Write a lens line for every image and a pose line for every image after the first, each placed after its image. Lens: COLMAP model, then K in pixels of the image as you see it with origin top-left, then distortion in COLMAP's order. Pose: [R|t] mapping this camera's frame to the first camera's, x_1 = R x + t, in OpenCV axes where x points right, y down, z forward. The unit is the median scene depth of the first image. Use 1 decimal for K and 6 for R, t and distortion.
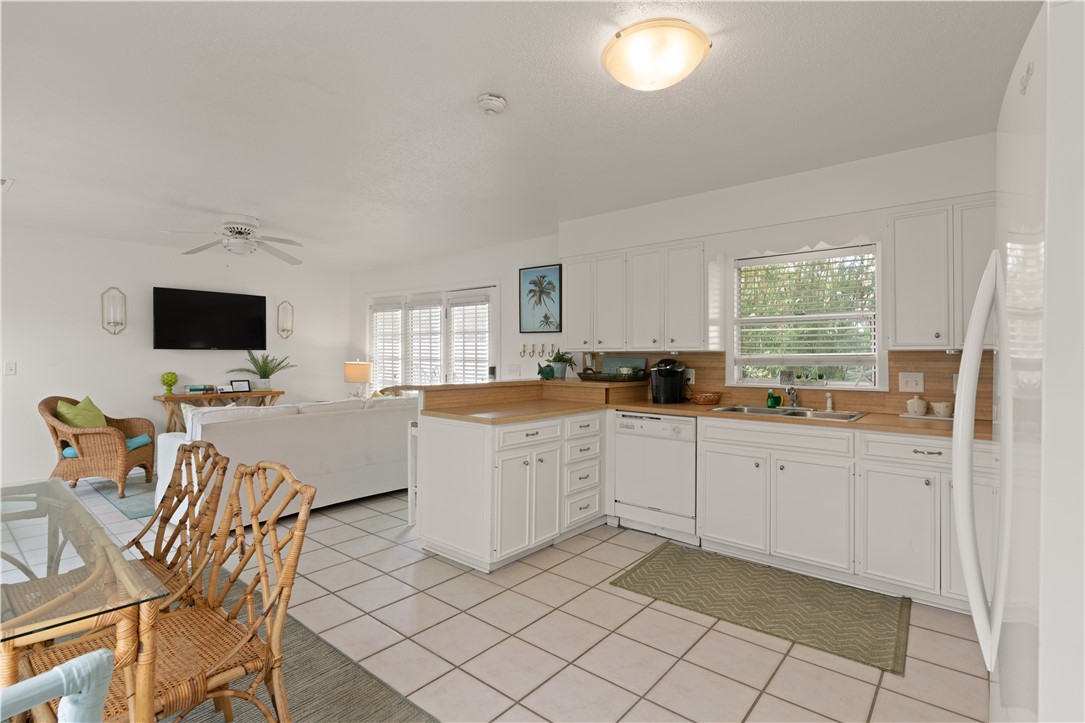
lens RADIAL K [[520.2, 0, 539.7], [0, 520.2, 359.5], [0, 0, 1]] dist [-0.003782, -0.001378]
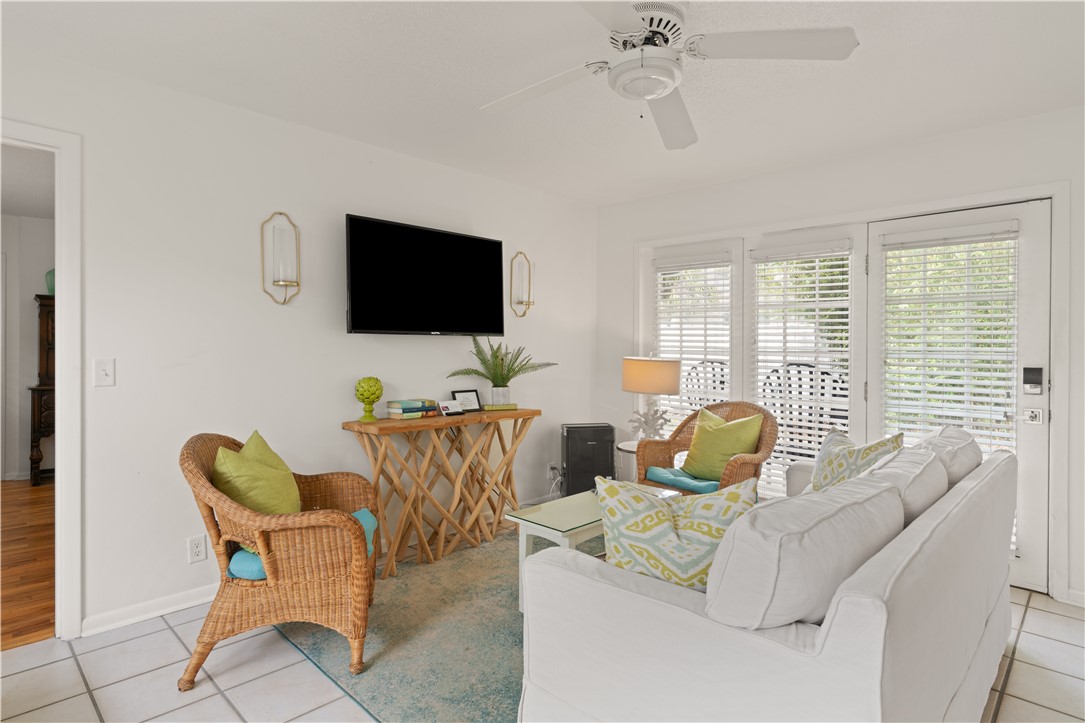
lens RADIAL K [[579.3, 0, 538.1], [0, 579.3, 355.9], [0, 0, 1]] dist [-0.000739, 0.000709]
pose [[0.996924, 0.000390, -0.078376, -0.549650], [0.000094, 0.999981, 0.006175, -0.000849], [0.078377, -0.006163, 0.996905, 0.471518]]
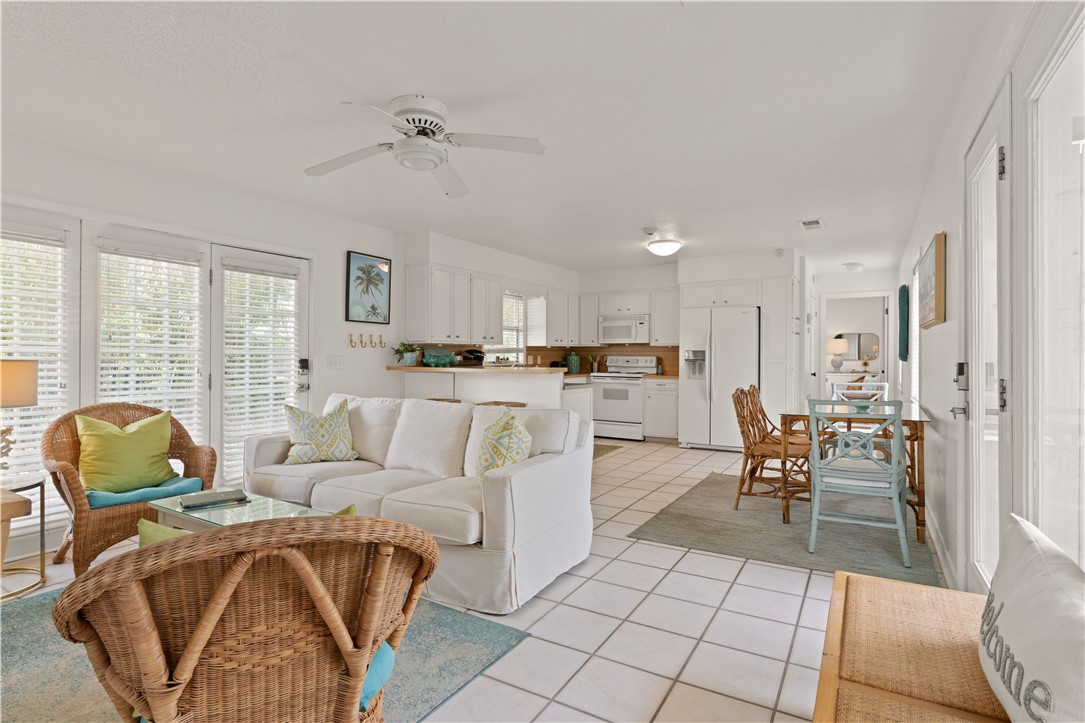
lens RADIAL K [[538.8, 0, 540.8], [0, 538.8, 356.7], [0, 0, 1]] dist [-0.019358, -0.000071]
pose [[-0.153305, -0.018898, 0.987998, -1.053383], [-0.008774, 0.999804, 0.017762, -0.008441], [-0.988140, -0.005946, -0.153441, 0.834917]]
